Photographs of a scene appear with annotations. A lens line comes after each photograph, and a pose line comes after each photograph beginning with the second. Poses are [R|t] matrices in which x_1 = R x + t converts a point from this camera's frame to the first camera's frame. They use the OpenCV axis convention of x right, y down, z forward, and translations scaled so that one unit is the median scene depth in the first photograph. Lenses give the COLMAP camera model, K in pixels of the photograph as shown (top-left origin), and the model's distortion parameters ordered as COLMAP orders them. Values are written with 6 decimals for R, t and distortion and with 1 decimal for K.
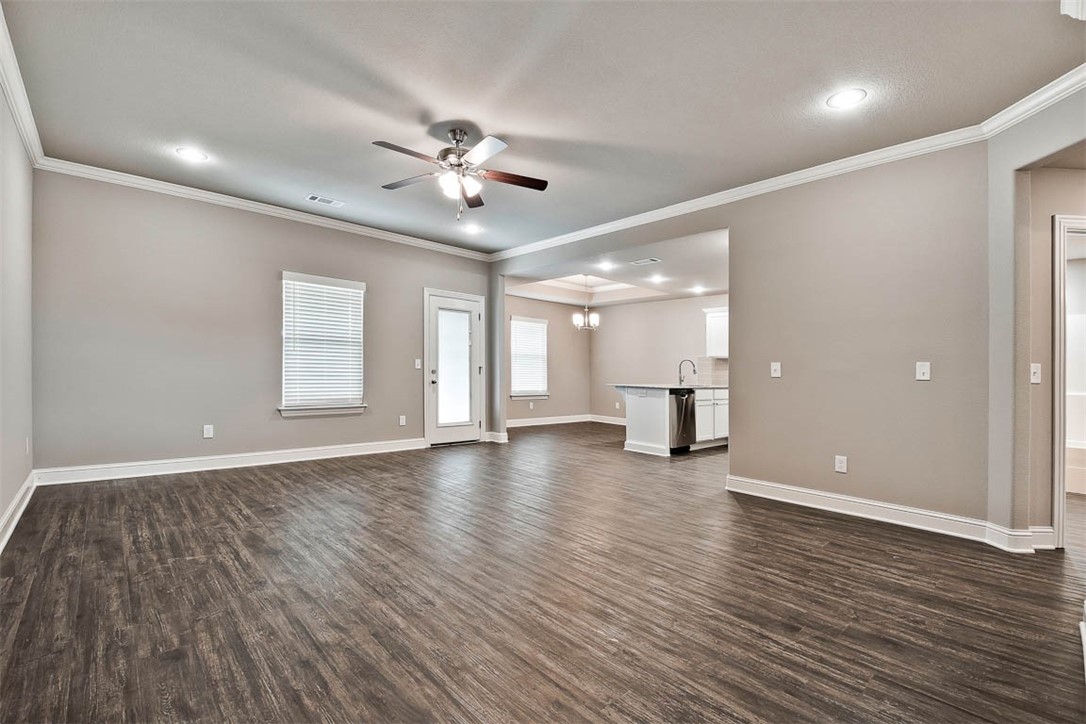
lens RADIAL K [[484.7, 0, 540.7], [0, 484.7, 367.5], [0, 0, 1]] dist [-0.003933, -0.009590]
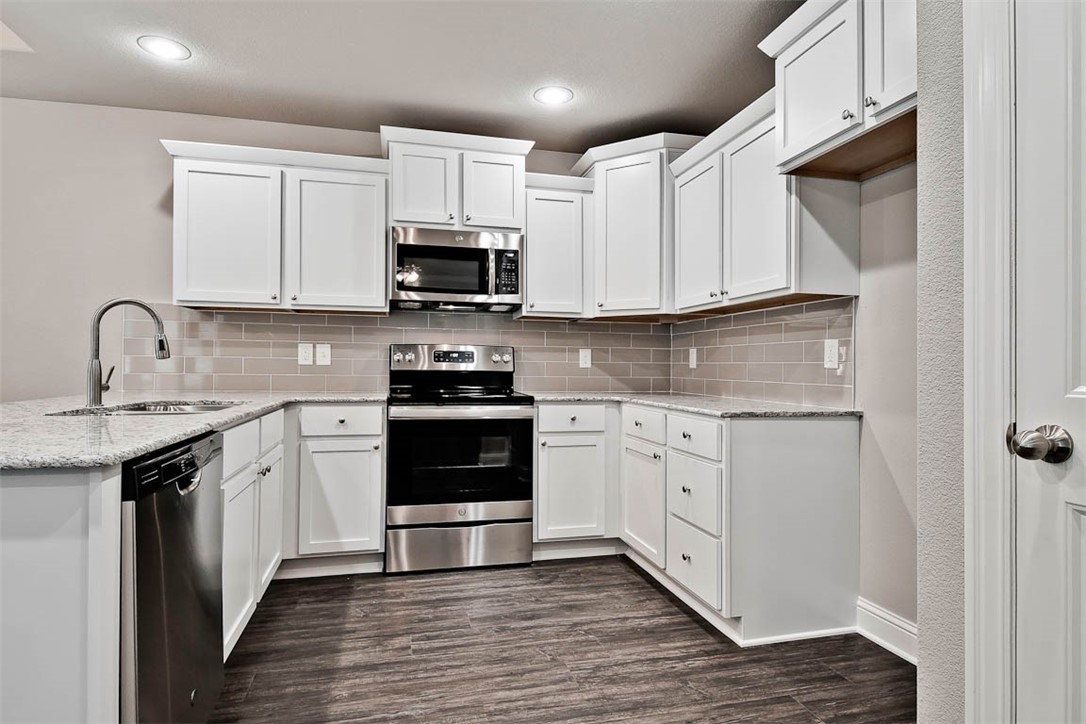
lens RADIAL K [[580.3, 0, 546.1], [0, 580.3, 374.1], [0, 0, 1]] dist [0.020109, -0.002714]
pose [[0.505839, -0.018865, 0.862421, 0.143816], [-0.009334, 0.999583, 0.027340, 0.010671], [-0.862577, -0.021880, 0.505452, 0.640564]]
